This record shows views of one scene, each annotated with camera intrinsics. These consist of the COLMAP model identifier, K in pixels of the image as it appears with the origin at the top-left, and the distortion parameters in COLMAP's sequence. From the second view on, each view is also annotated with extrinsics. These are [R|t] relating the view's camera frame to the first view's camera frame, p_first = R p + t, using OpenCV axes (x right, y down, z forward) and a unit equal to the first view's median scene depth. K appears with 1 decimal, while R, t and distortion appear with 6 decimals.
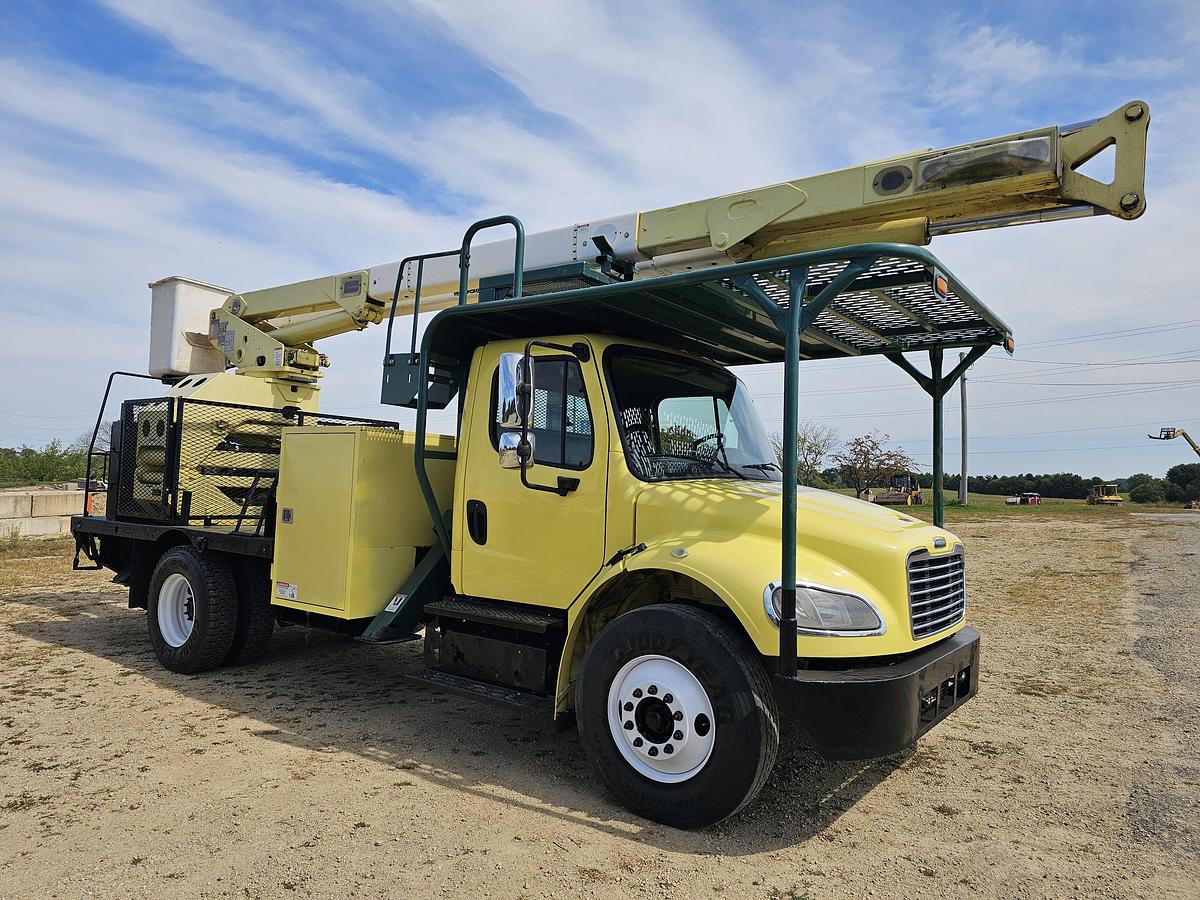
lens RADIAL K [[835.9, 0, 600.0], [0, 835.9, 450.0], [0, 0, 1]] dist [0.030158, -0.001476]
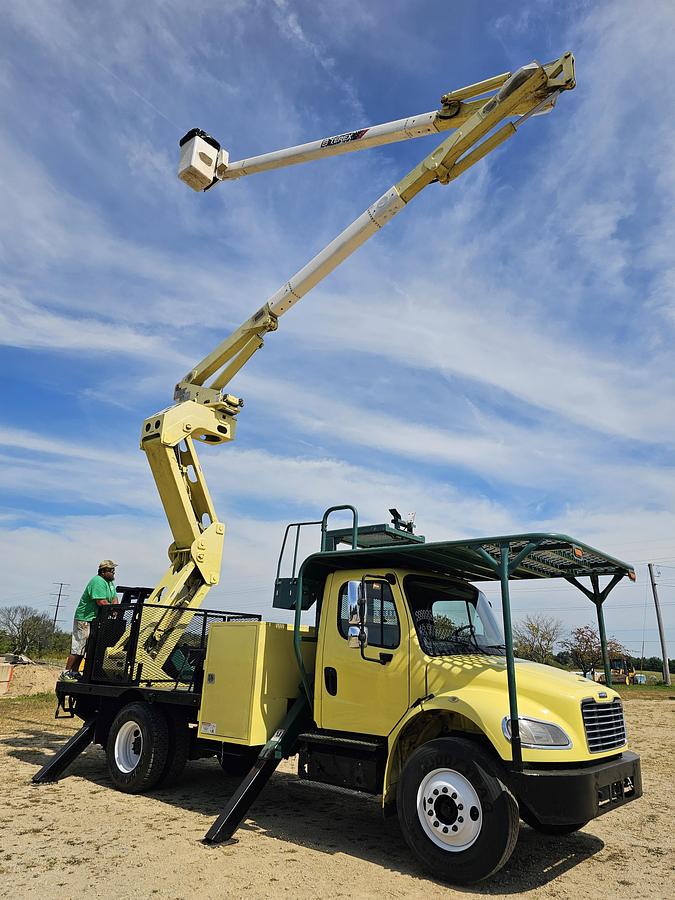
lens RADIAL K [[597.5, 0, 334.0], [0, 597.5, 420.3], [0, 0, 1]] dist [0.058879, -0.044792]
pose [[0.996969, -0.029780, -0.071879, -0.039401], [0.004690, 0.945171, -0.326541, -0.016718], [0.077662, 0.325214, 0.942446, -0.358889]]
